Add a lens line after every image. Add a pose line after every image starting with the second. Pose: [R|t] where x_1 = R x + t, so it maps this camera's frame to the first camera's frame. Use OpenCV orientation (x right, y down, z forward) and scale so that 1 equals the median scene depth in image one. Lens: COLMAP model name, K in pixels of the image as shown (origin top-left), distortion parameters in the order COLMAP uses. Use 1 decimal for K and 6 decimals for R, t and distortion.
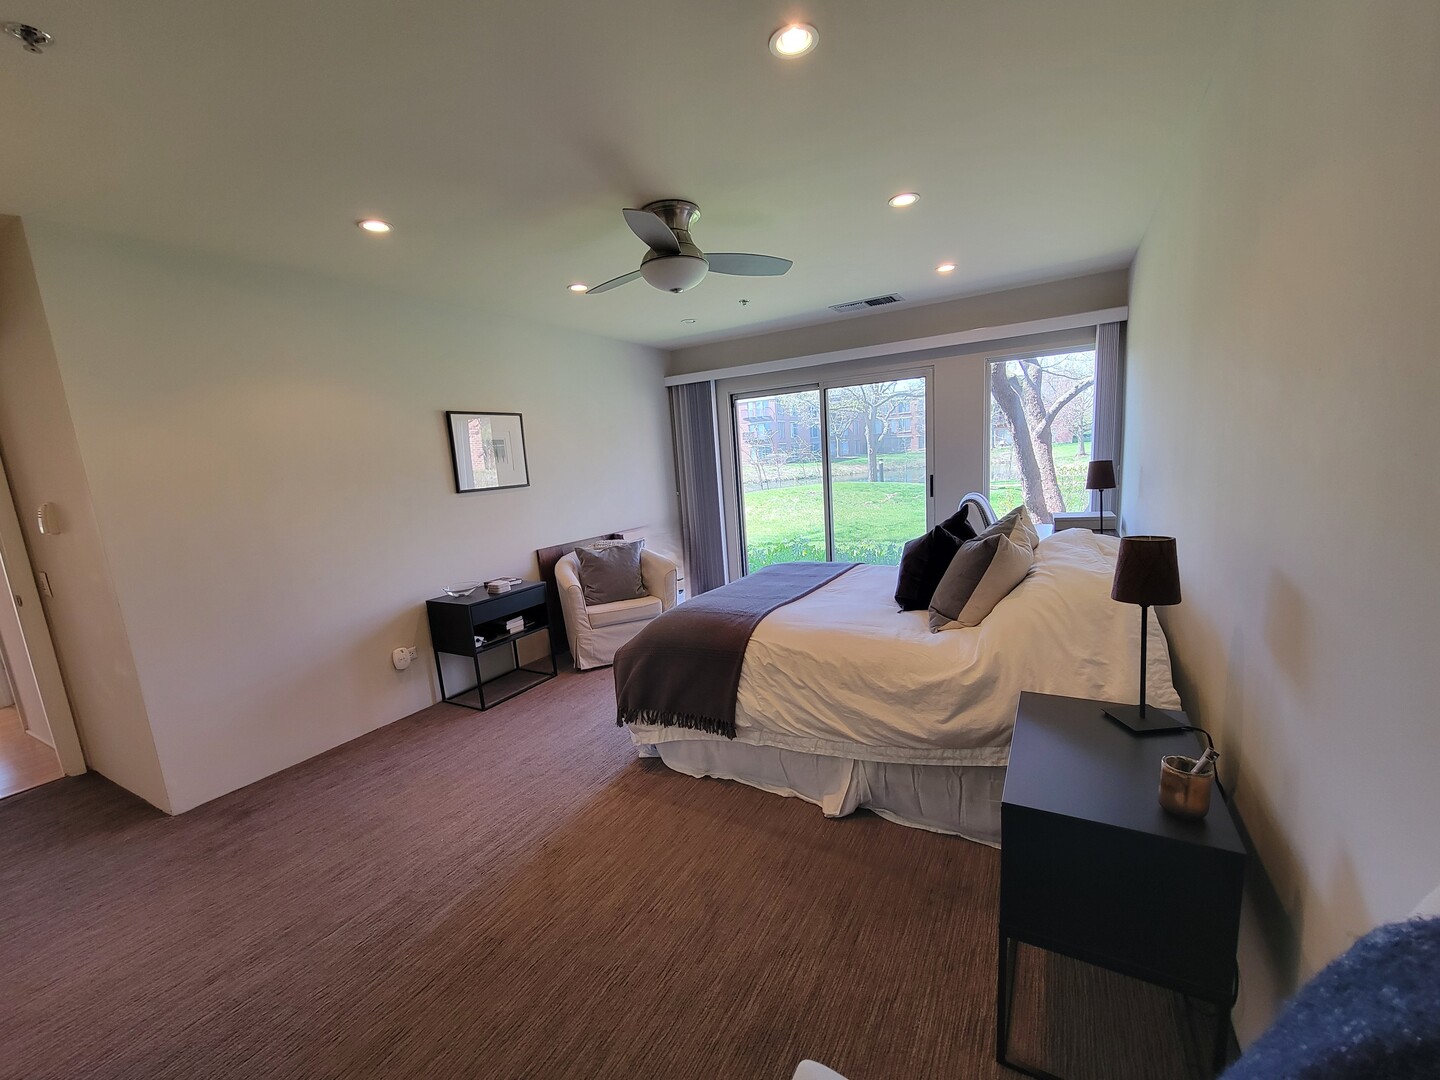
lens RADIAL K [[585.3, 0, 724.2], [0, 585.3, 555.3], [0, 0, 1]] dist [-0.001649, 0.000004]
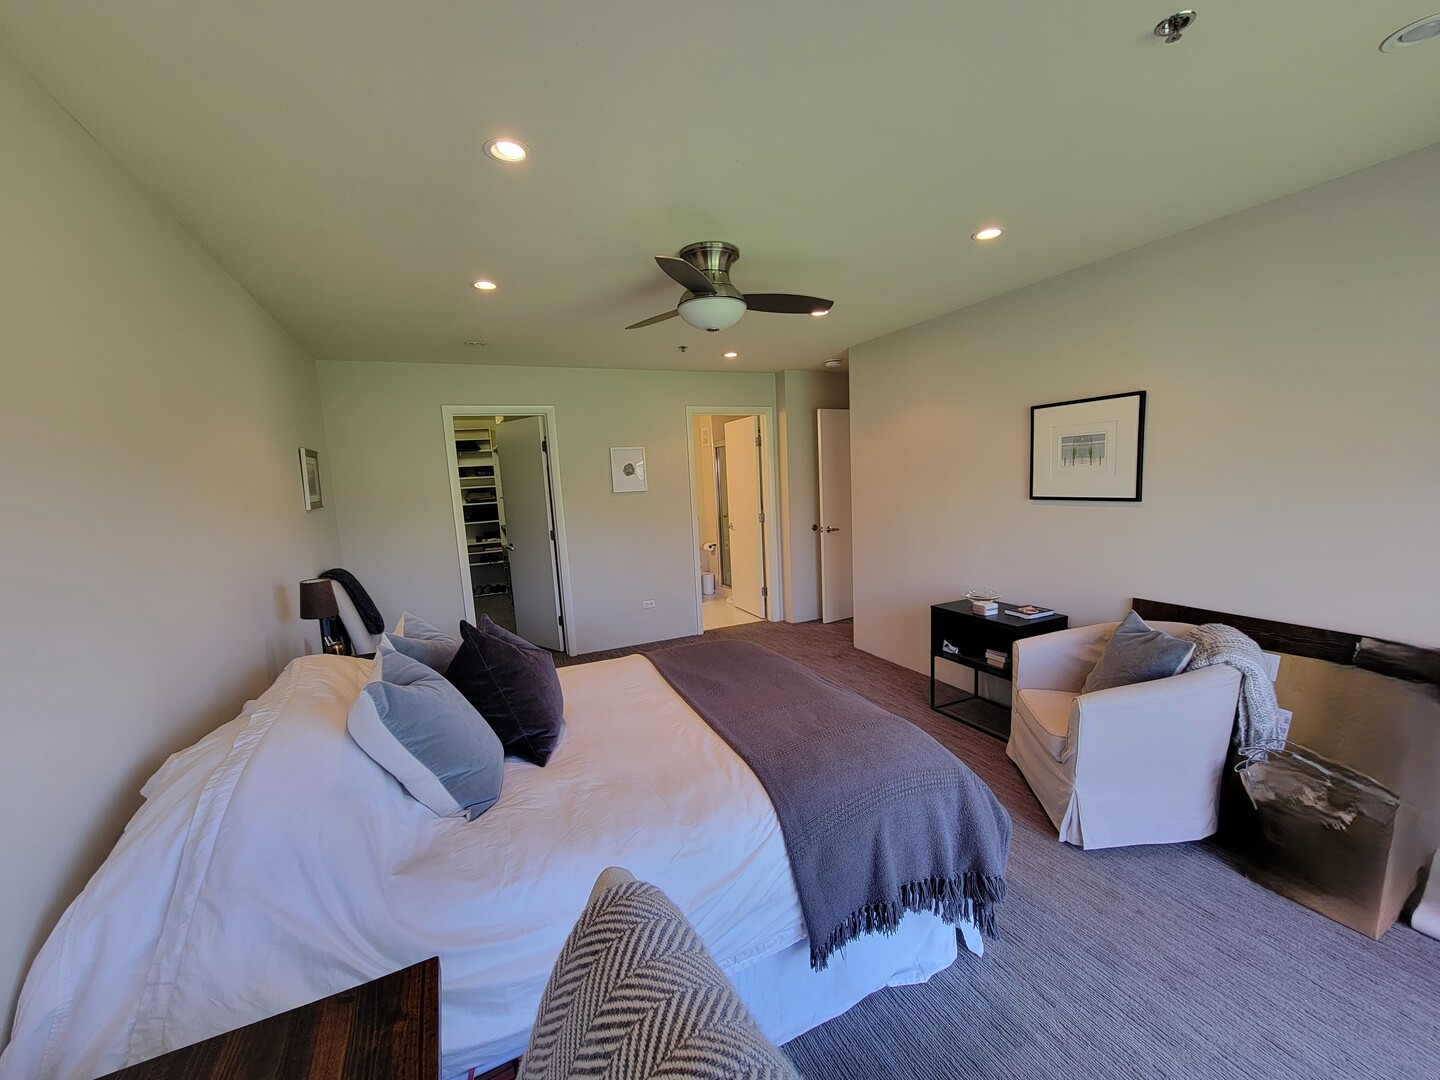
lens RADIAL K [[585.3, 0, 724.2], [0, 585.3, 555.3], [0, 0, 1]] dist [-0.001649, 0.000004]
pose [[-0.580721, 0.189539, -0.791731, 0.739258], [-0.059466, 0.960046, 0.273450, -0.331551], [0.811928, 0.205879, -0.546248, 1.549930]]
